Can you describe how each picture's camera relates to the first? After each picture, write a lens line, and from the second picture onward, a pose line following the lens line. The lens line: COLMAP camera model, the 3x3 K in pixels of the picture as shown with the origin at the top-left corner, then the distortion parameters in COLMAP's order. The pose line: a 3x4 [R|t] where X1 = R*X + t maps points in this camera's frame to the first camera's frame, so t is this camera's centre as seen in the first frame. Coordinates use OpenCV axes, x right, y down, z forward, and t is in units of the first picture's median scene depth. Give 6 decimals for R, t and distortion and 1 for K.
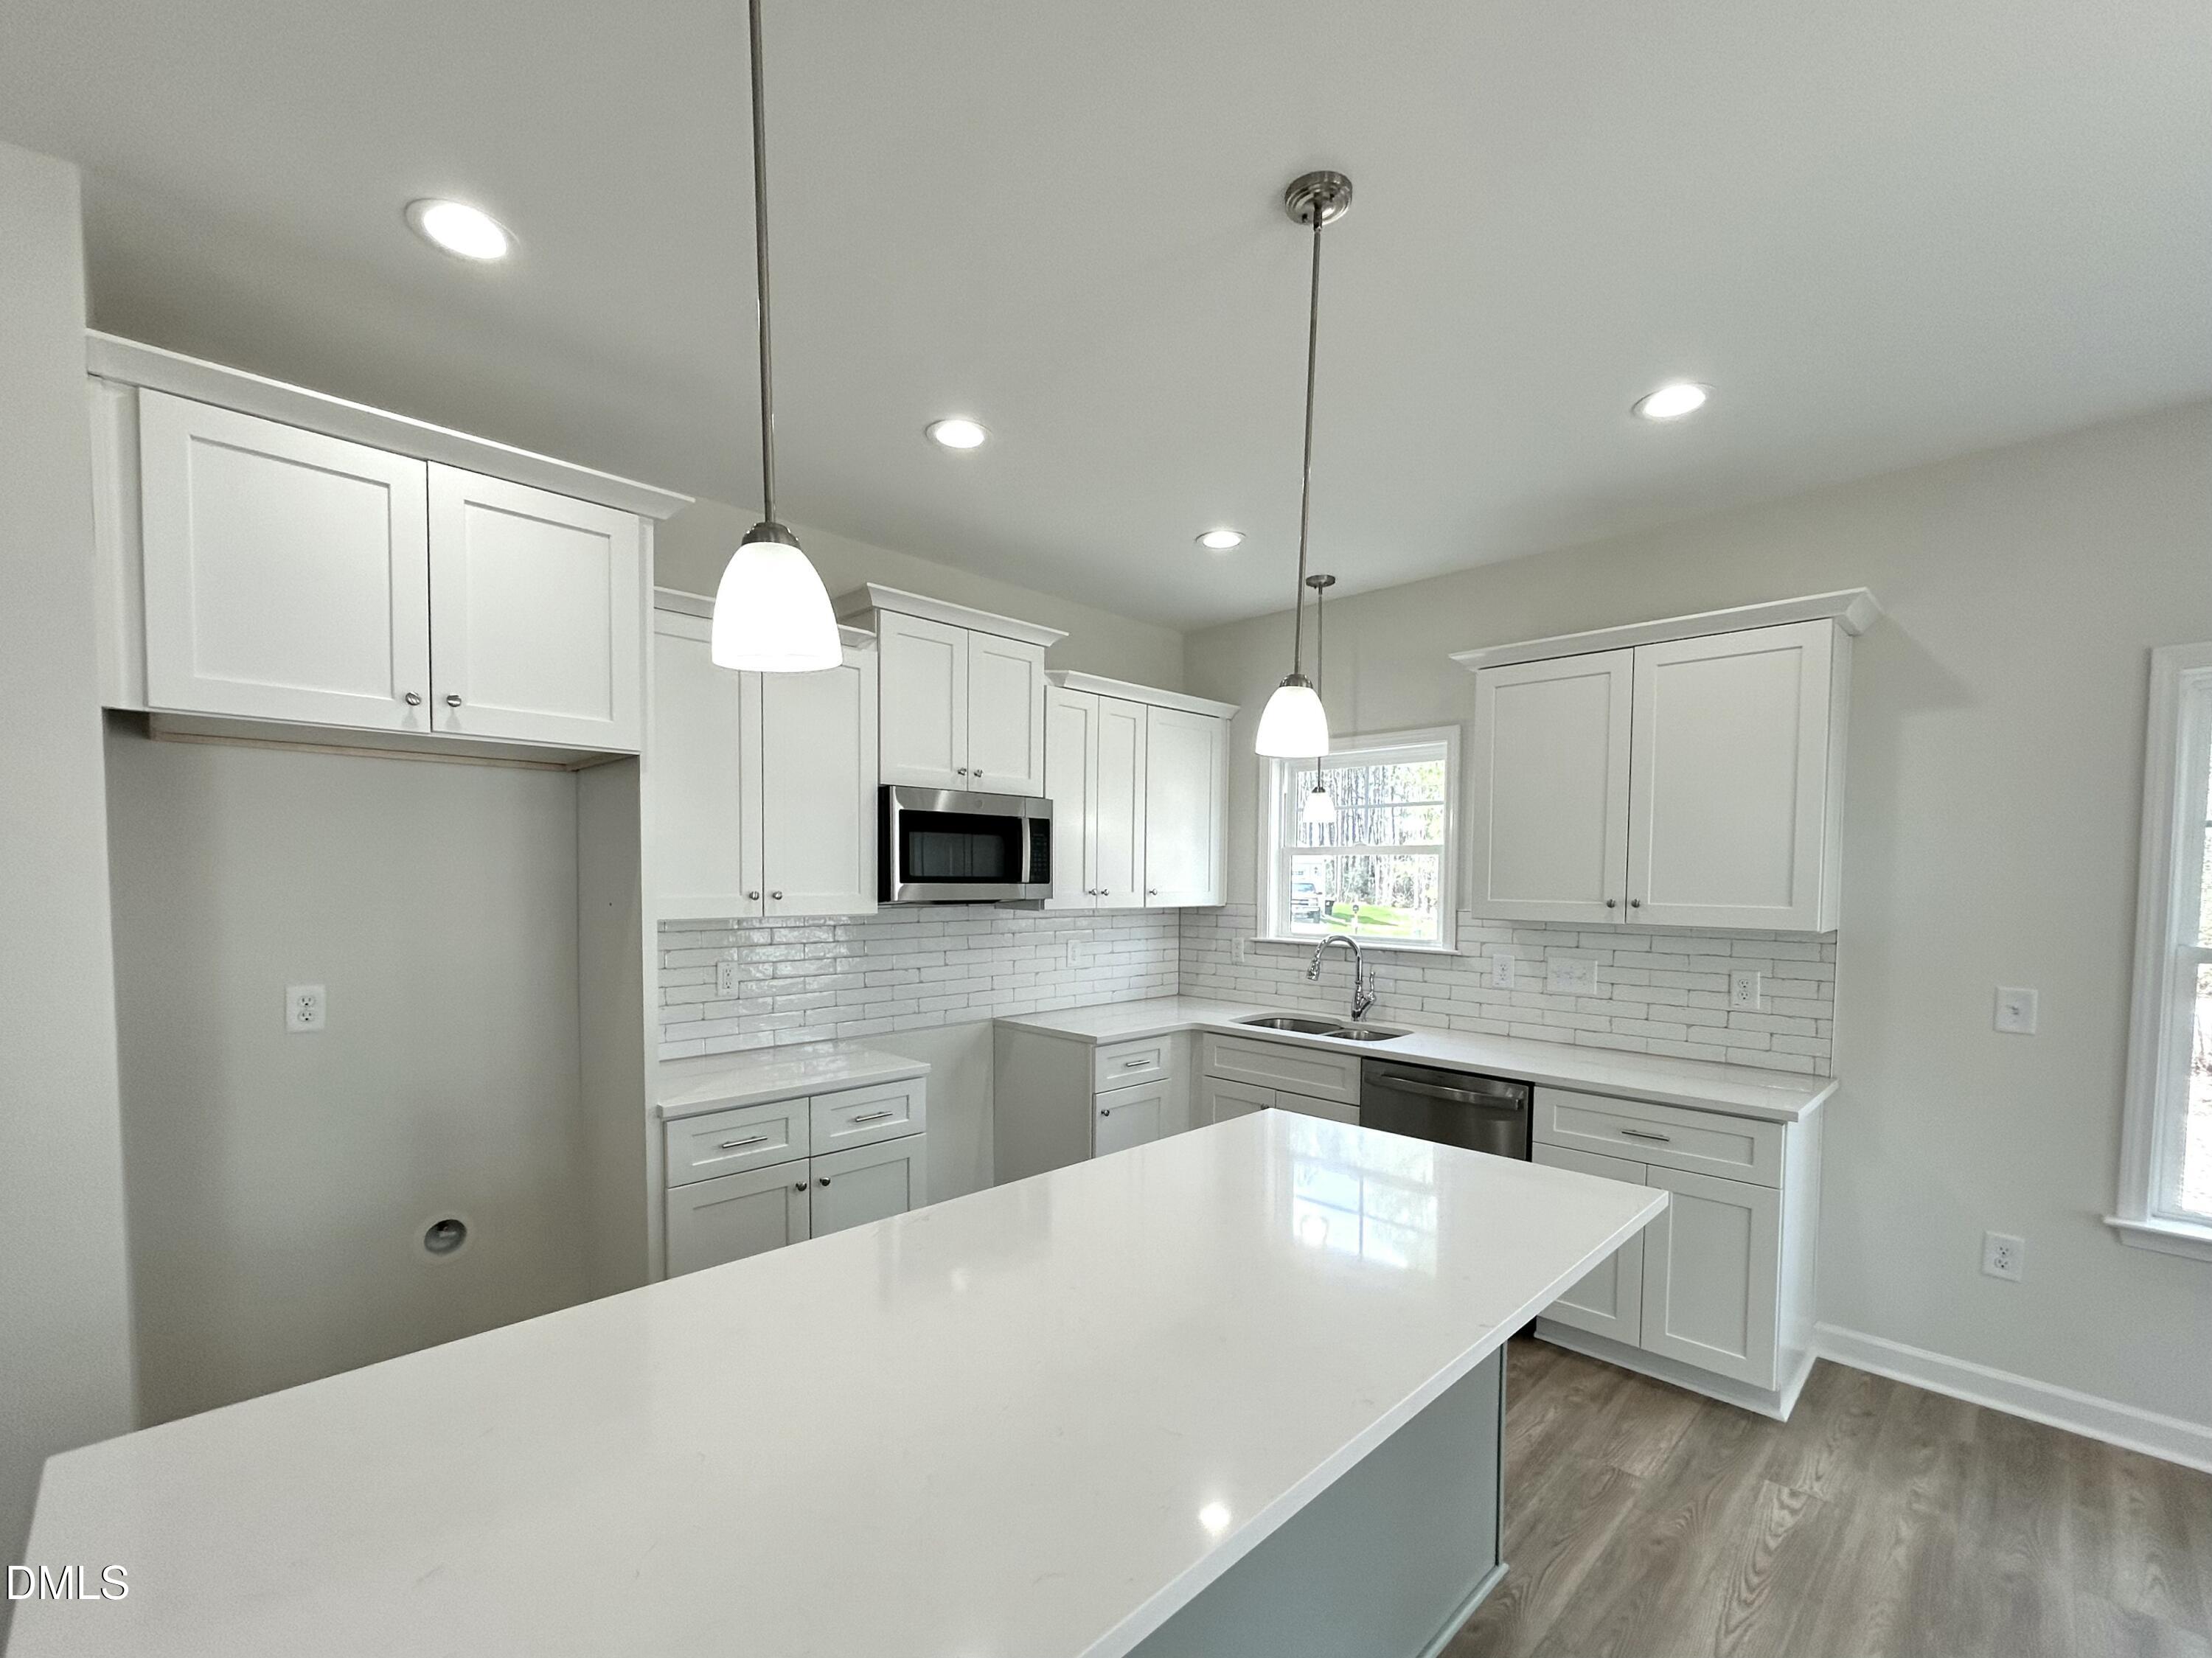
lens RADIAL K [[972.4, 0, 1106.3], [0, 972.4, 922.8], [0, 0, 1]] dist [-0.000900, -0.000001]
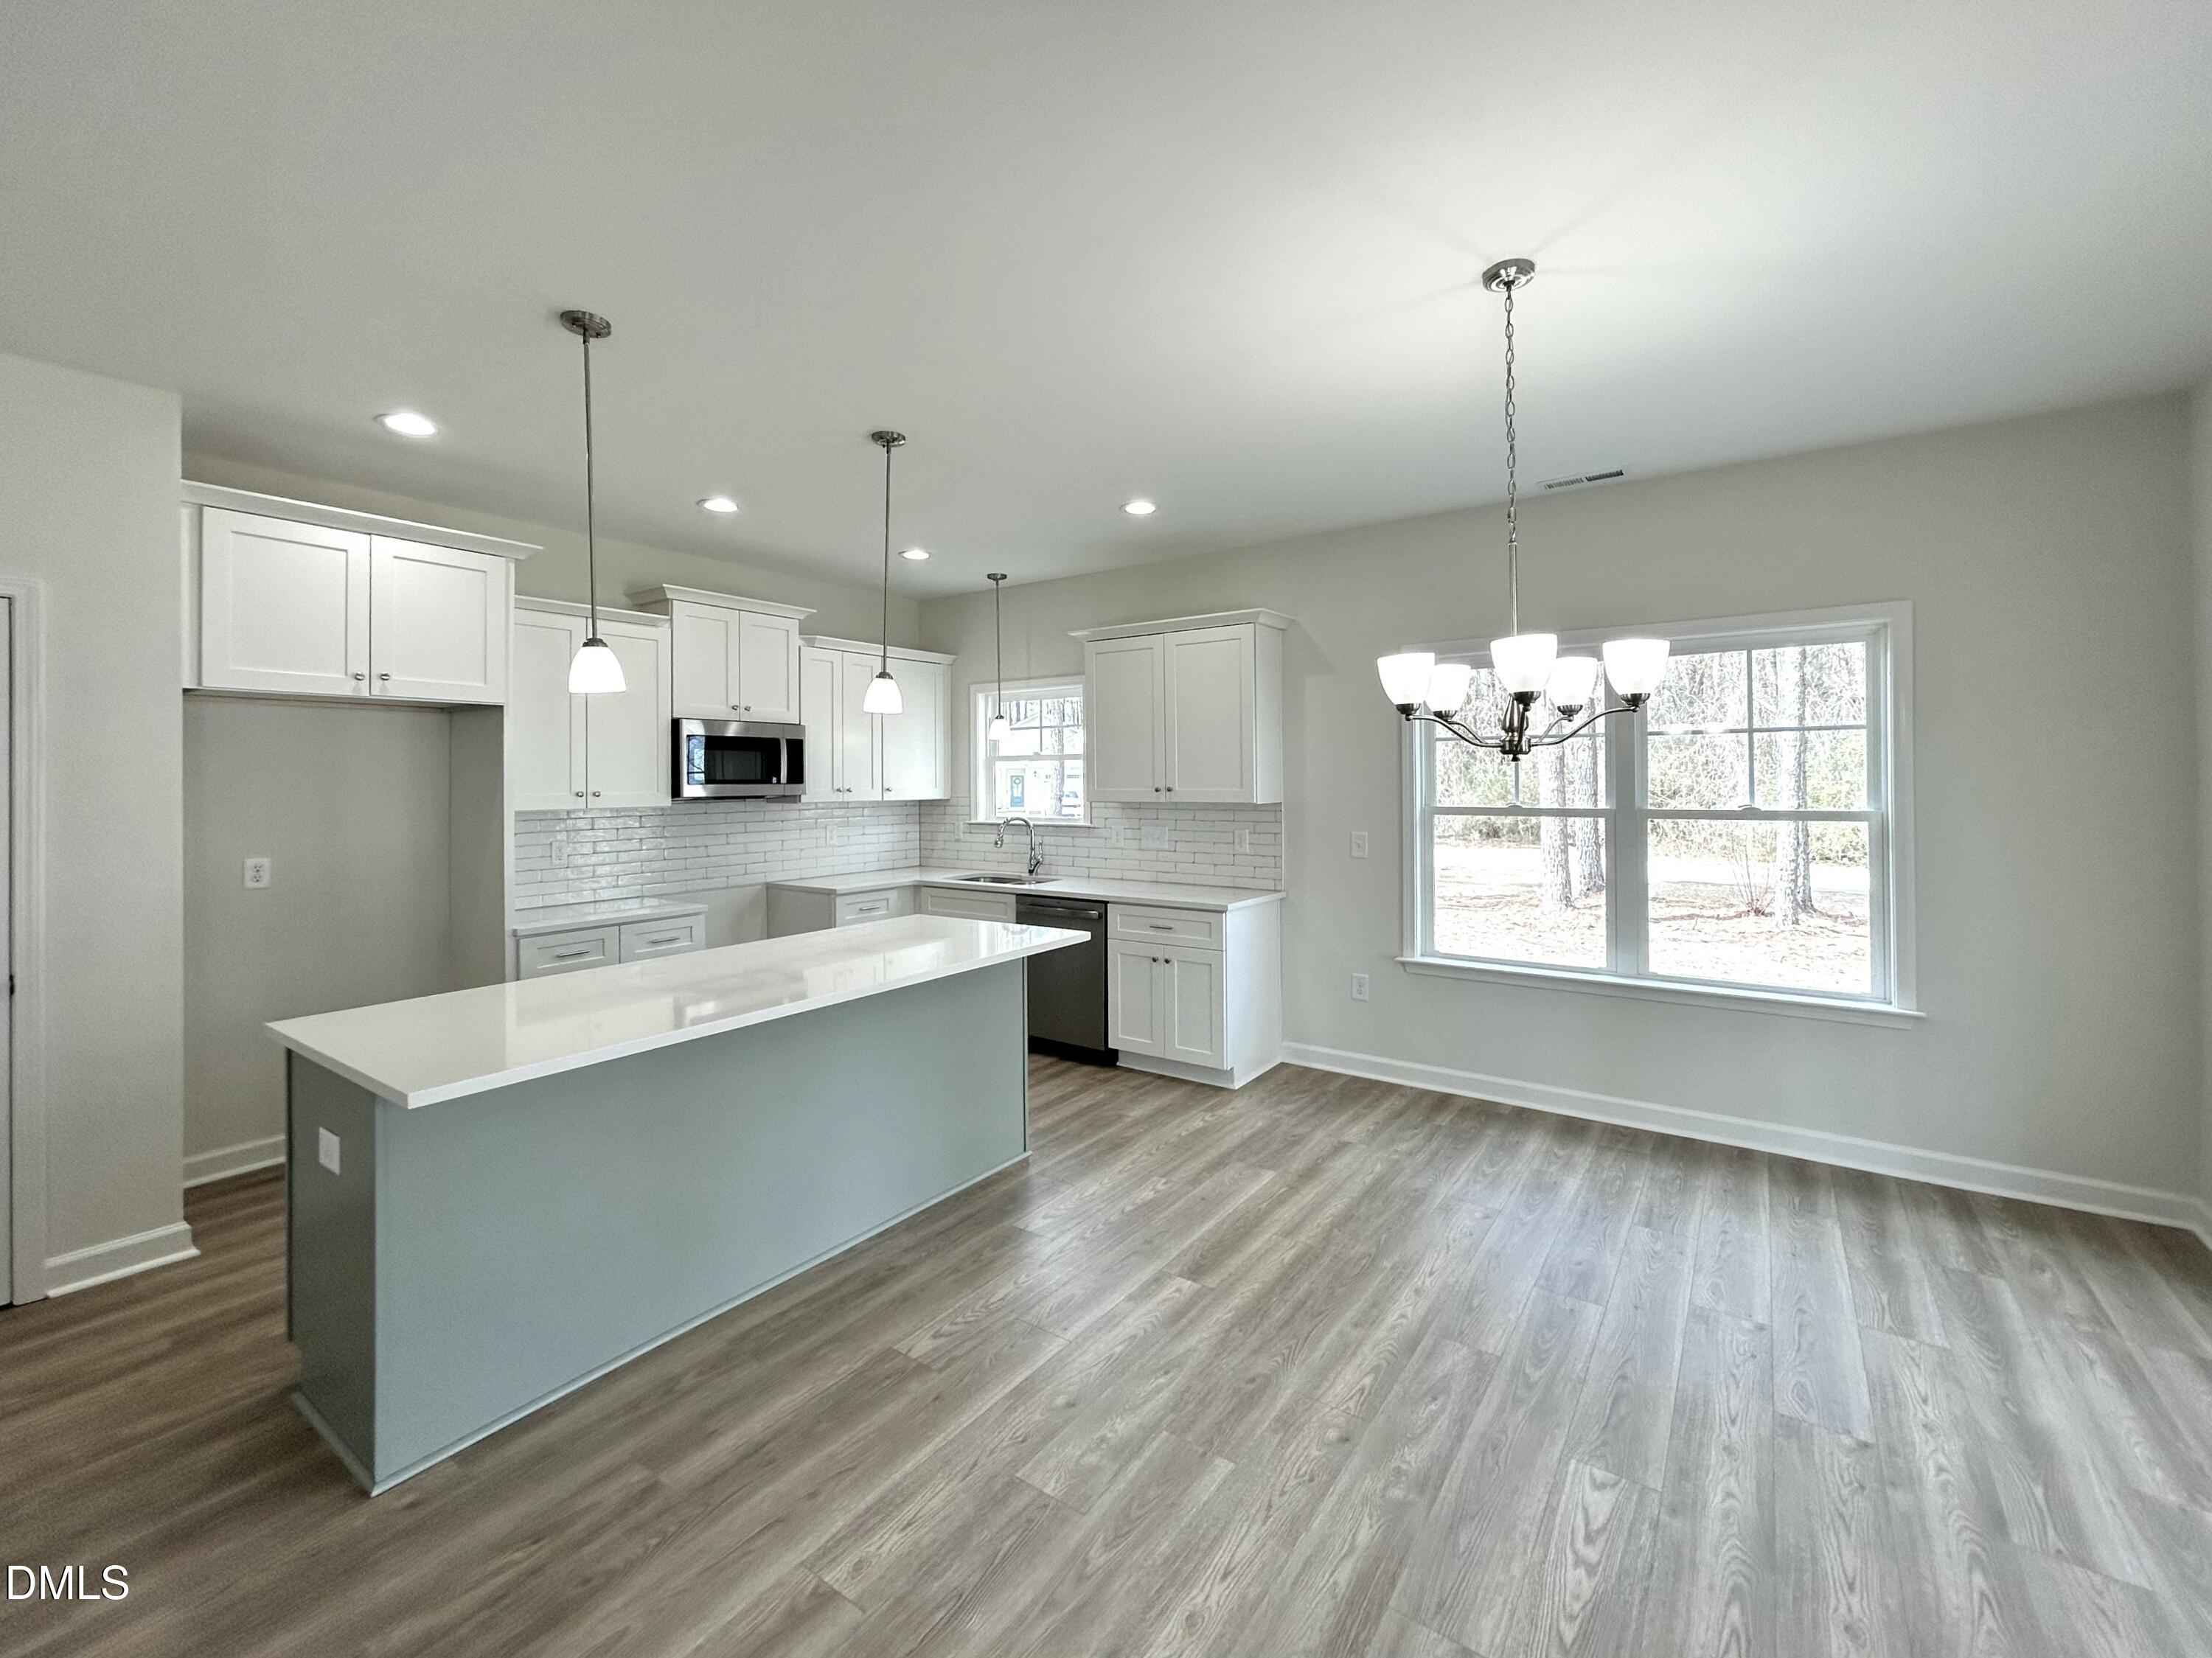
lens RADIAL K [[919.8, 0, 1111.4], [0, 919.8, 775.3], [0, 0, 1]] dist [-0.000881, -0.000143]
pose [[0.982860, -0.016046, 0.183656, 0.151886], [0.025782, 0.998379, -0.050747, 0.029907], [-0.182544, 0.054612, 0.981680, -0.451411]]
